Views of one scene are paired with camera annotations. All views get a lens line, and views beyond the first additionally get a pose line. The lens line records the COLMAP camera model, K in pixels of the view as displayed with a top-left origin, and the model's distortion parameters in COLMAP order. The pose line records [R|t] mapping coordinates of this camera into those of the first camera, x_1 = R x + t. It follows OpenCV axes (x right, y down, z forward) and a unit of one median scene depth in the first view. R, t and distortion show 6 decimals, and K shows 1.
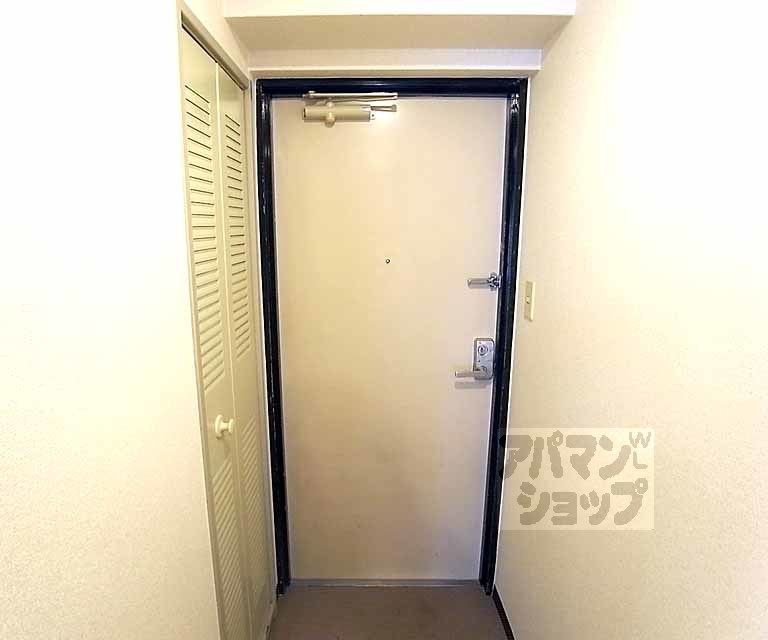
lens RADIAL K [[481.5, 0, 384.2], [0, 481.5, 322.8], [0, 0, 1]] dist [-0.056306, 0.007143]
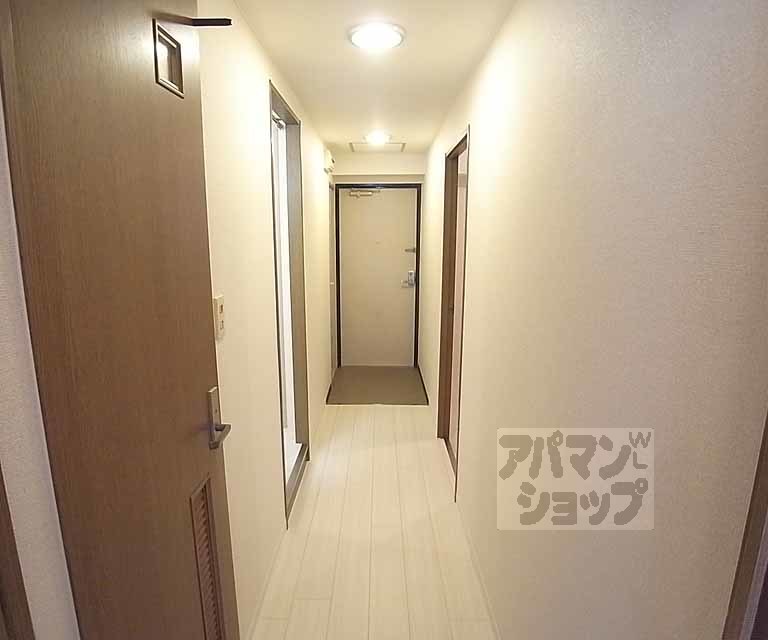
lens RADIAL K [[481.5, 0, 381.9], [0, 481.5, 319.1], [0, 0, 1]] dist [-0.056306, 0.007143]
pose [[0.999962, 0.000382, -0.008652, 0.054574], [-0.000503, 0.999902, -0.014007, 0.348842], [0.008646, 0.014011, 0.999864, -1.781532]]
